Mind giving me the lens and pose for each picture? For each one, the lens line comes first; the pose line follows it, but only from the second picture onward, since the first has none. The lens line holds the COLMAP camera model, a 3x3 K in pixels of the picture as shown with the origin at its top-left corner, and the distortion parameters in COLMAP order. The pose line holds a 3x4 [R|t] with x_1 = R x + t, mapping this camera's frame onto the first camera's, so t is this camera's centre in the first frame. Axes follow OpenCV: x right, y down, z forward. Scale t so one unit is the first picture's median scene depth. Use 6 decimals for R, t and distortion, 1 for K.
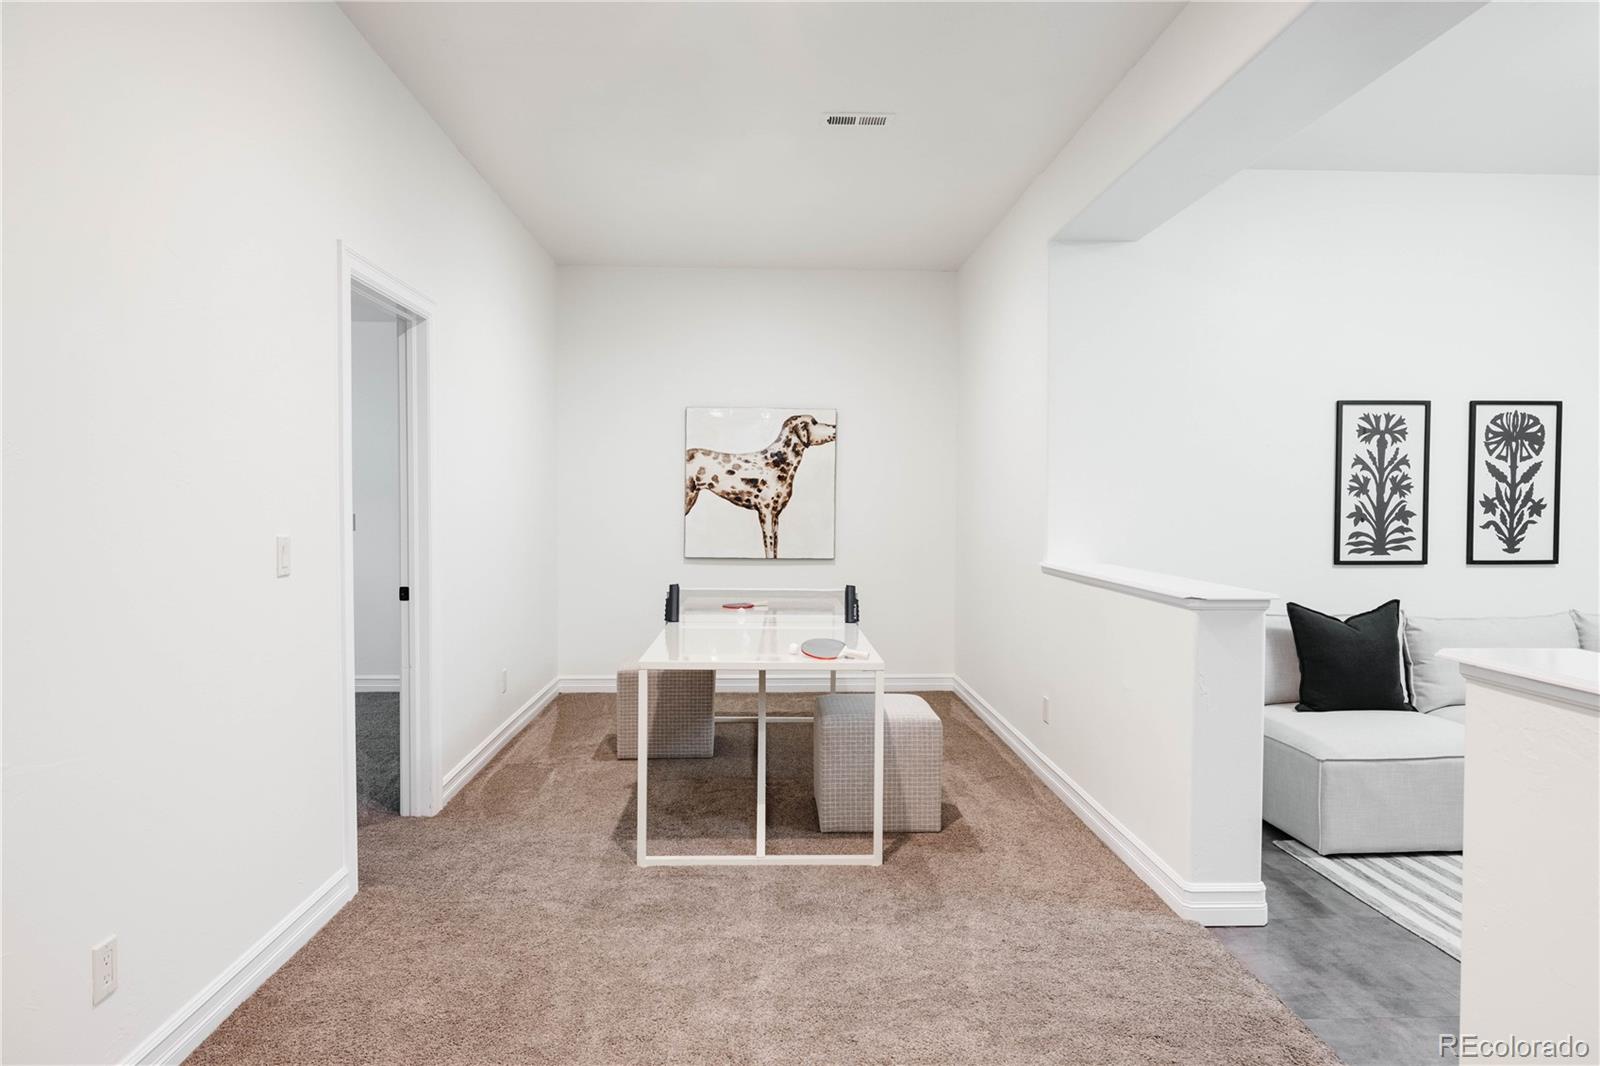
lens RADIAL K [[986.1, 0, 799.3], [0, 986.1, 529.0], [0, 0, 1]] dist [0.000820, -0.000039]
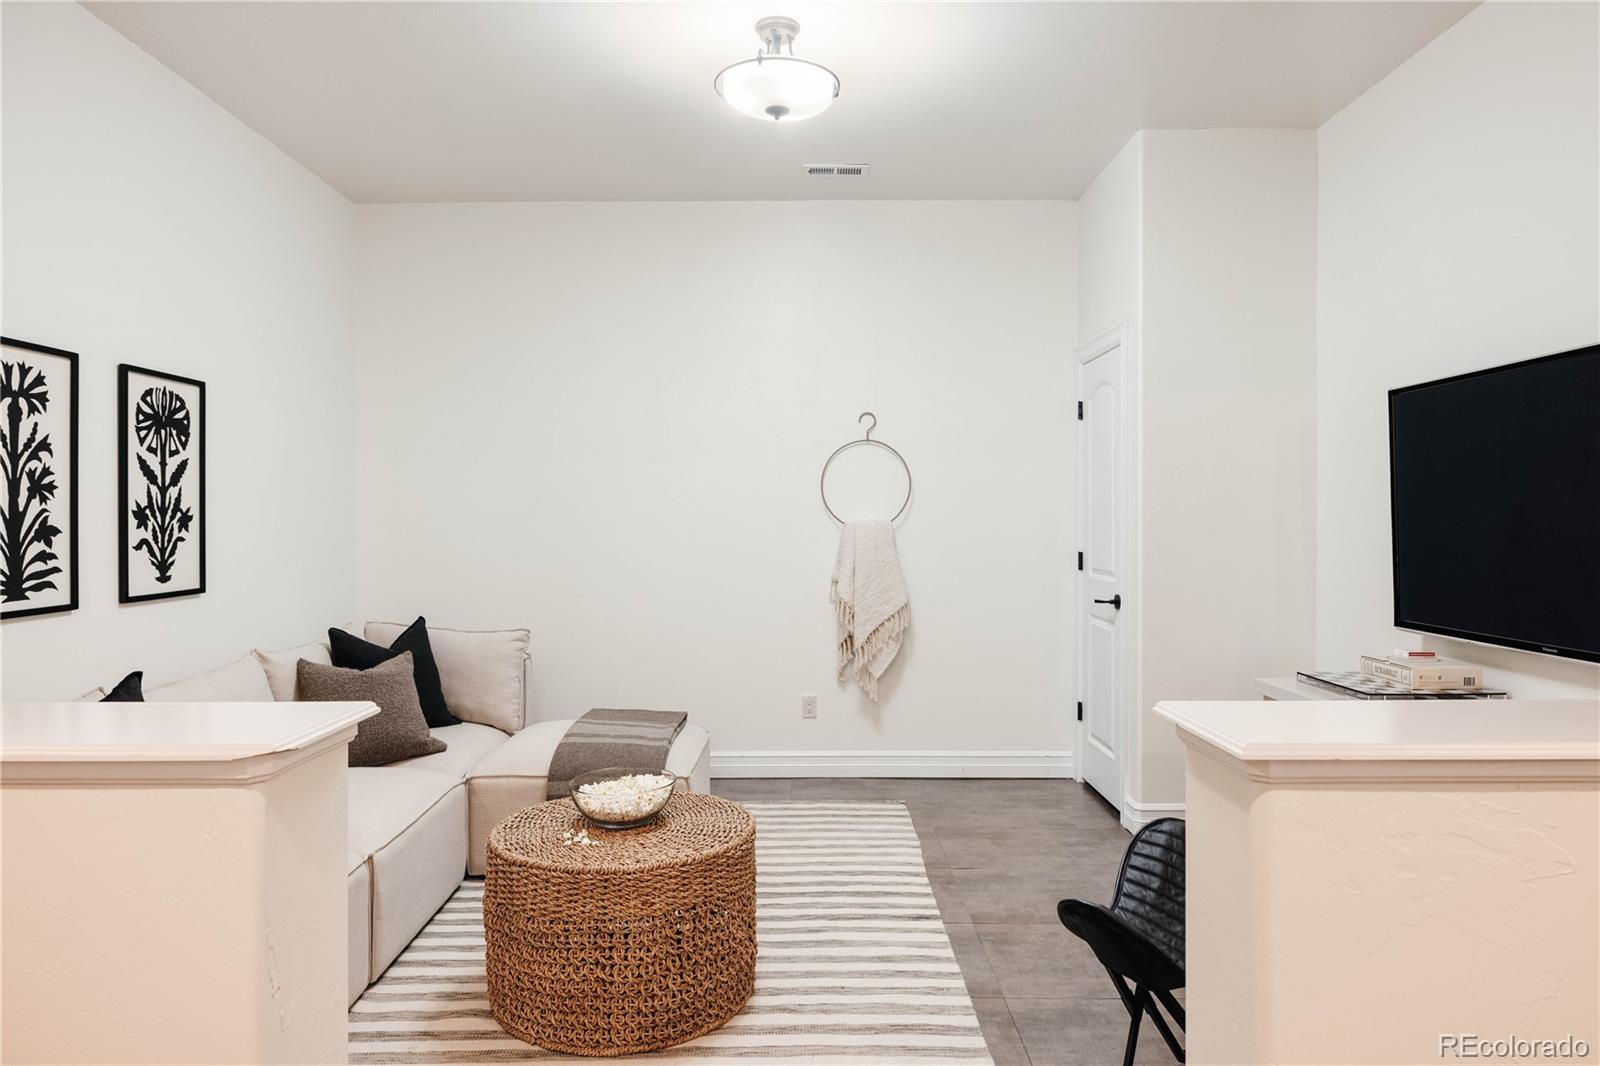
lens RADIAL K [[986.1, 0, 800.5], [0, 986.1, 528.5], [0, 0, 1]] dist [0.000820, -0.000039]
pose [[0.032786, -0.012513, 0.999384, 0.012736], [0.025686, 0.999602, 0.011673, -0.011840], [-0.999132, 0.025287, 0.033095, 0.508593]]
